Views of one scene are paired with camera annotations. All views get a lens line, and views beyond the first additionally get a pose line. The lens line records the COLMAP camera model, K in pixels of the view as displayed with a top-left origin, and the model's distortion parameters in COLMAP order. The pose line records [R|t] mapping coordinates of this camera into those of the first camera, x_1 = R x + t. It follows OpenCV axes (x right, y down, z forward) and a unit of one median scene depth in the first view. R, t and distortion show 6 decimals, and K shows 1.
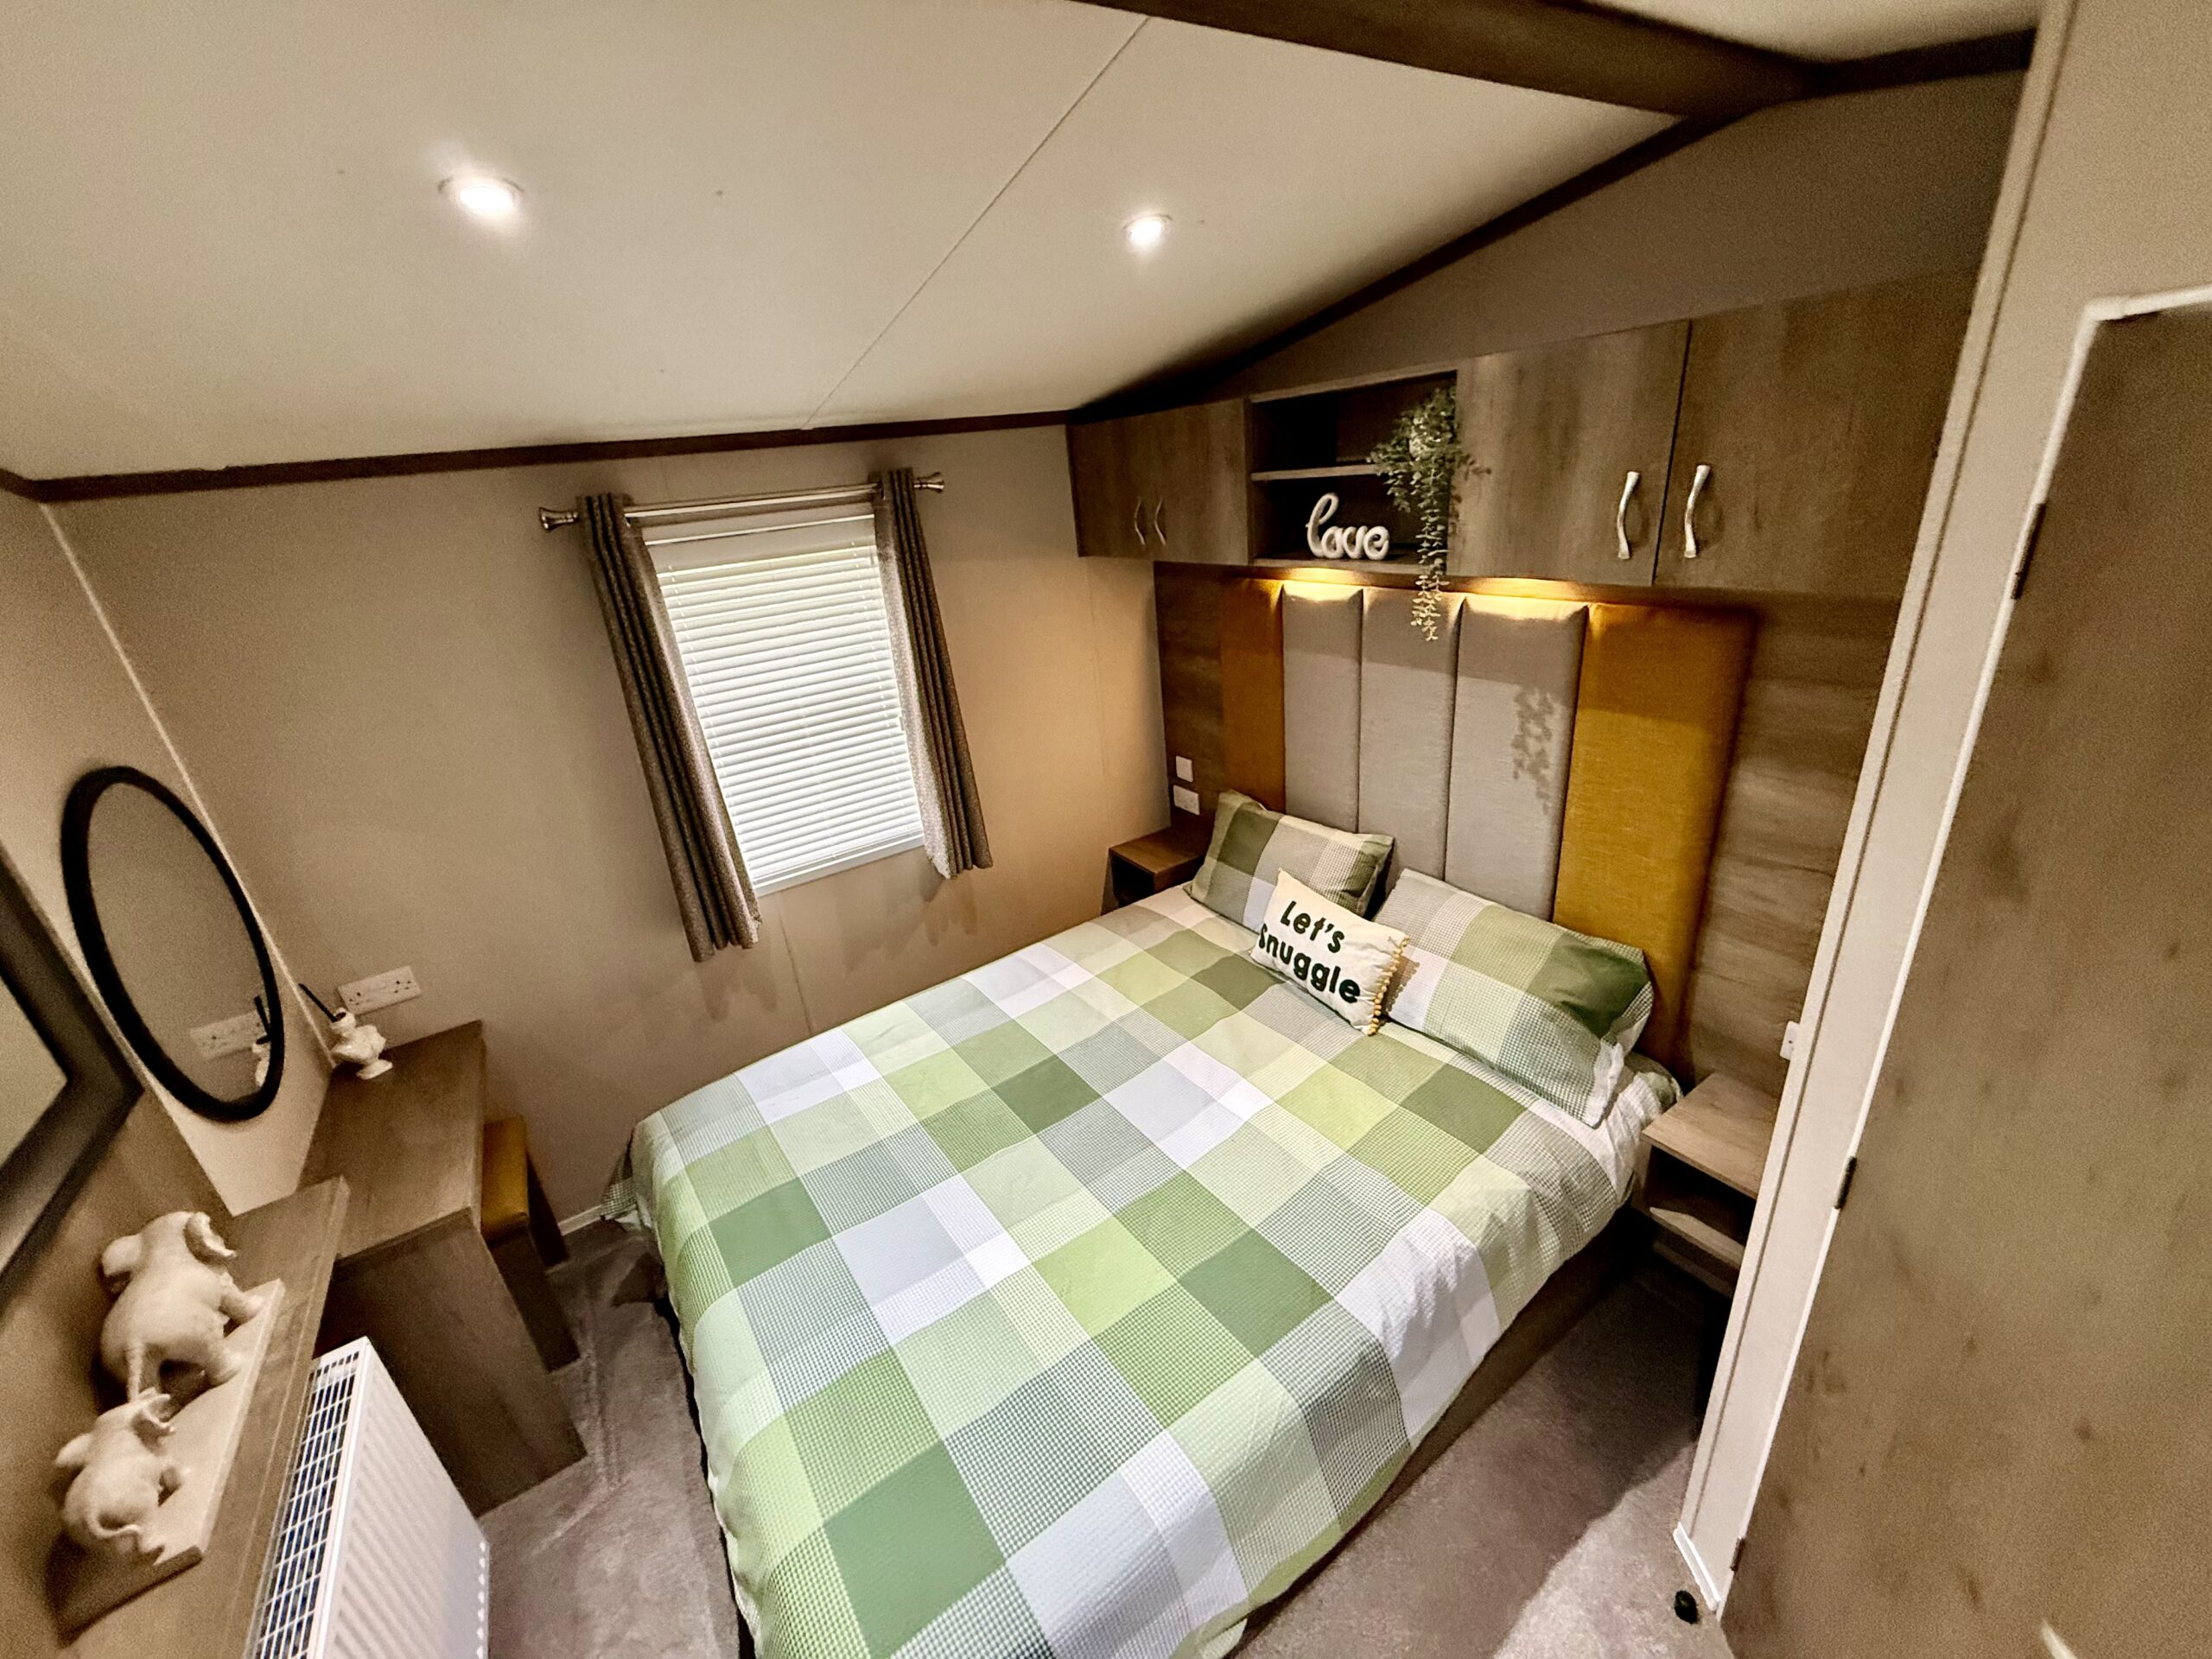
lens RADIAL K [[877.1, 0, 1106.4], [0, 877.1, 827.8], [0, 0, 1]] dist [-0.003183, 0.000572]
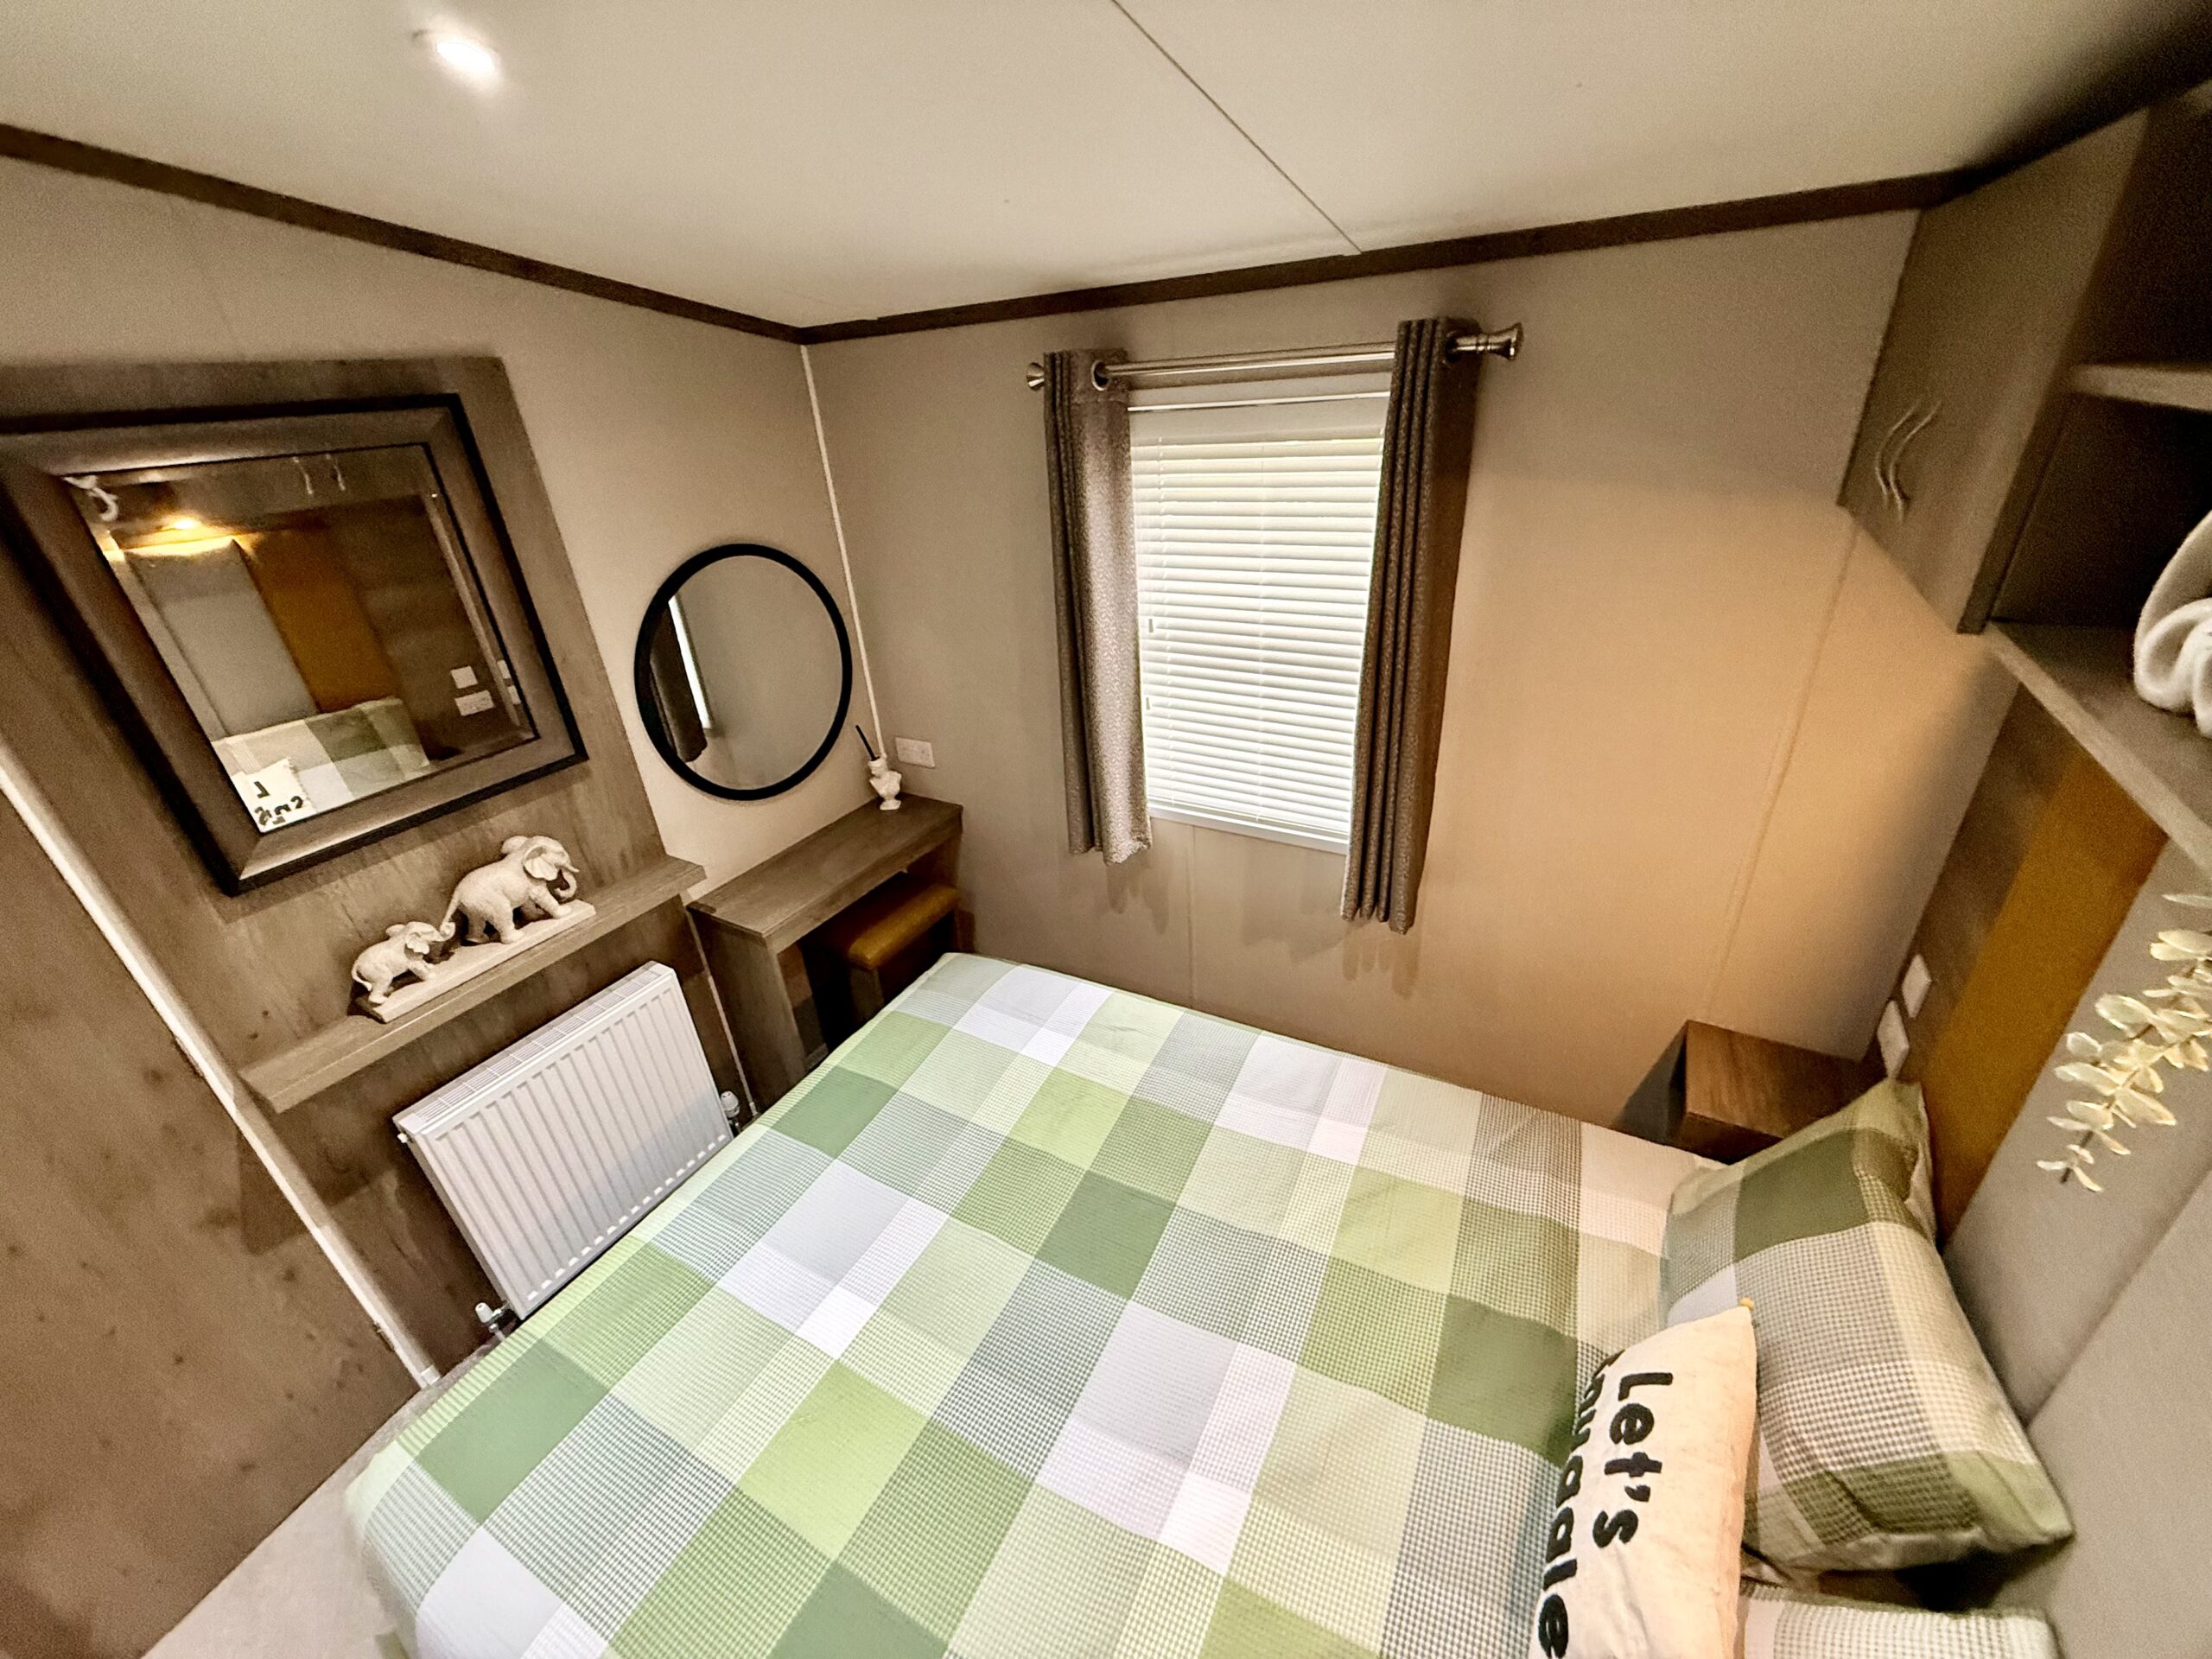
lens RADIAL K [[877.1, 0, 1095.6], [0, 877.1, 828.9], [0, 0, 1]] dist [-0.003183, 0.000572]
pose [[0.440459, 0.468231, -0.766000, 0.330718], [-0.318334, 0.879239, 0.354404, -0.256298], [0.839440, 0.087743, 0.536323, 0.540412]]
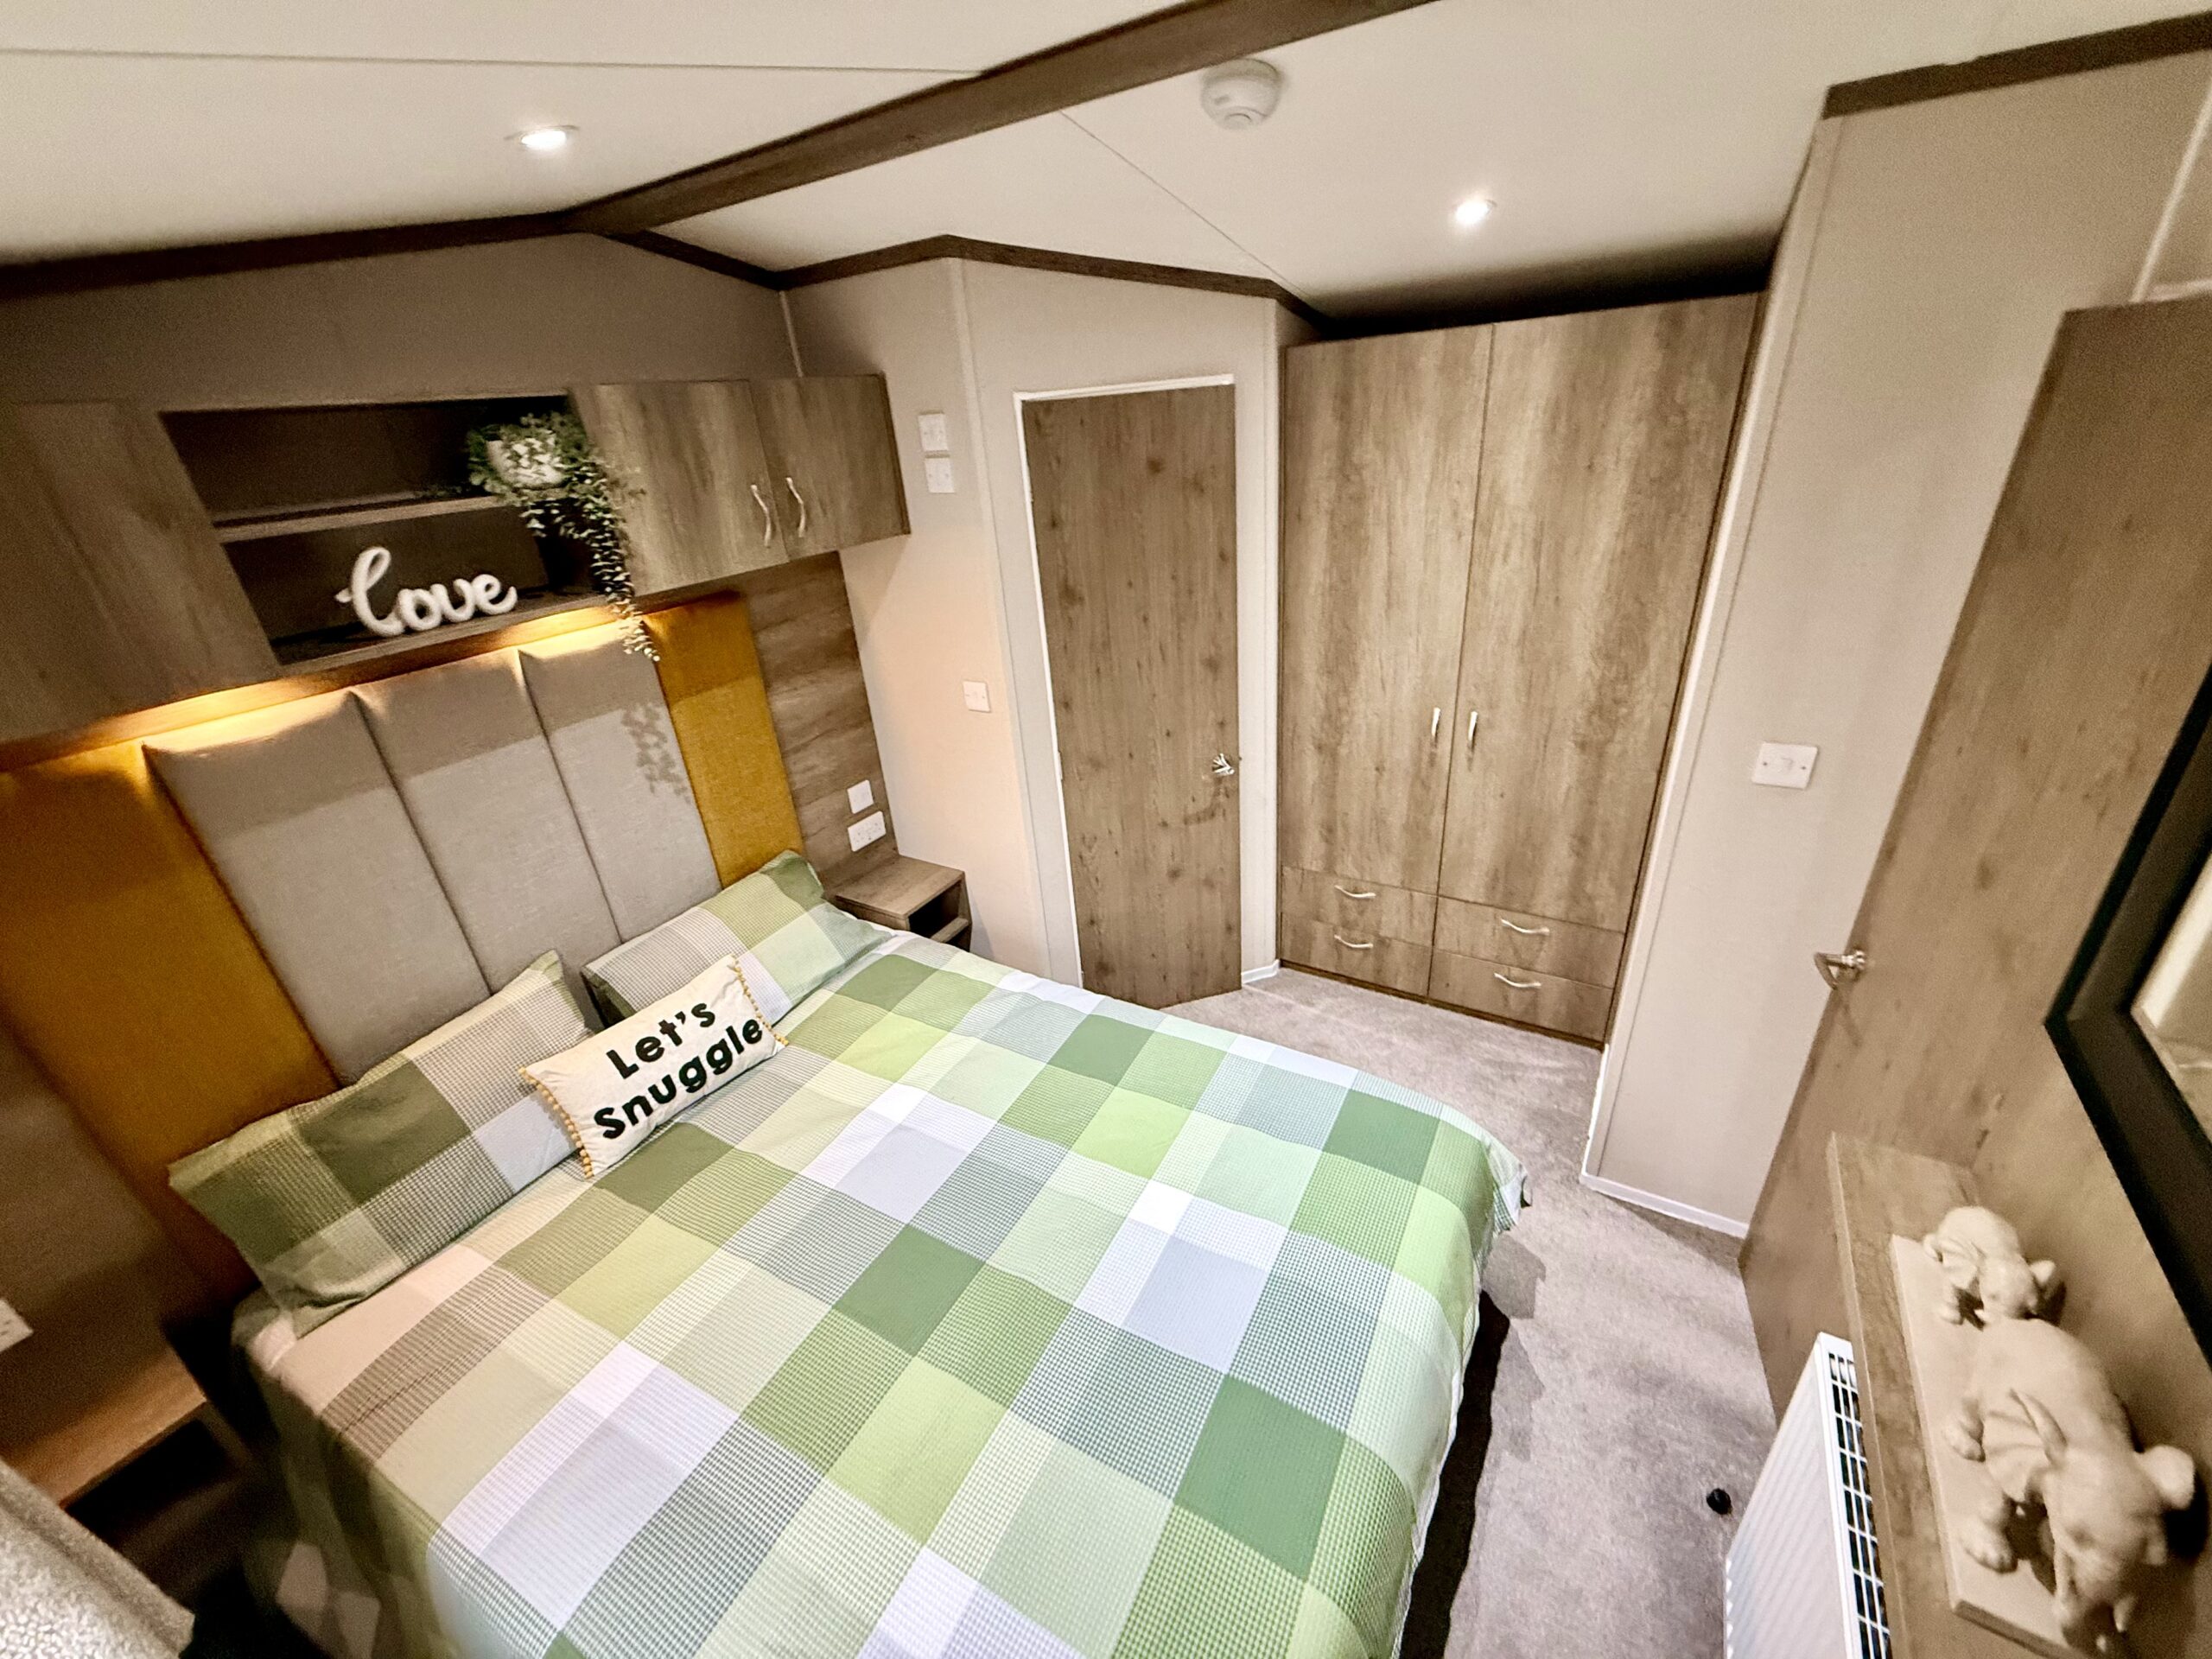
lens RADIAL K [[877.1, 0, 1090.5], [0, 877.1, 826.9], [0, 0, 1]] dist [-0.003183, 0.000572]
pose [[-0.400622, -0.282446, 0.871623, -0.647346], [0.456026, 0.763636, 0.457055, -0.255824], [-0.794696, 0.580589, -0.177127, 0.760371]]
